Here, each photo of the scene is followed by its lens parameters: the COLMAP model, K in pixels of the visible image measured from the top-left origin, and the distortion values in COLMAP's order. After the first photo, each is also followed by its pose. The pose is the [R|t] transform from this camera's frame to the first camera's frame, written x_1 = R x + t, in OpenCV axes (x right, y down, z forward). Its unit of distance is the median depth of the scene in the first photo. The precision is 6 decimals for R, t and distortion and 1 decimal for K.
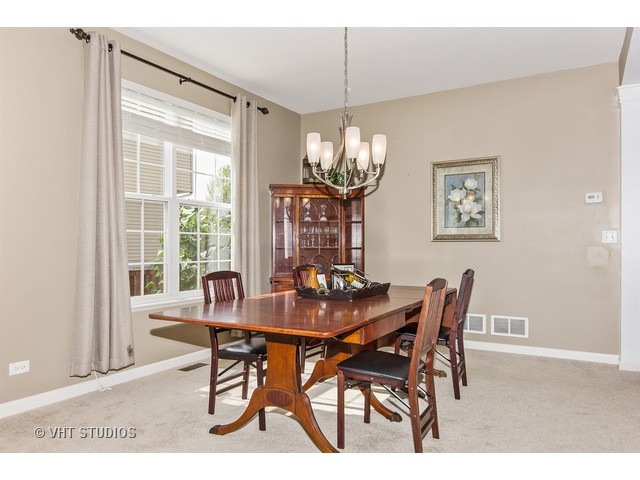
lens RADIAL K [[452.0, 0, 320.0], [0, 452.0, 240.0], [0, 0, 1]] dist [0.002260, 0.002289]
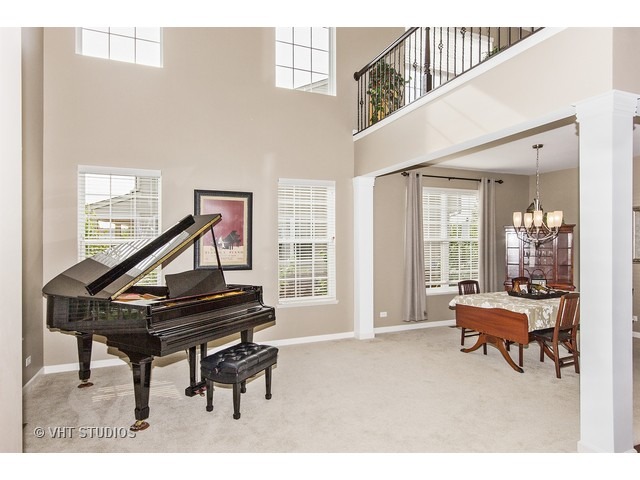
lens RADIAL K [[384.2, 0, 320.0], [0, 384.2, 240.0], [0, 0, 1]] dist [-0.003401, -0.000324]
pose [[0.807856, -0.000699, -0.589380, 0.290579], [0.001314, 0.999999, 0.000615, -0.125346], [0.589379, -0.001271, 0.807856, -0.883239]]
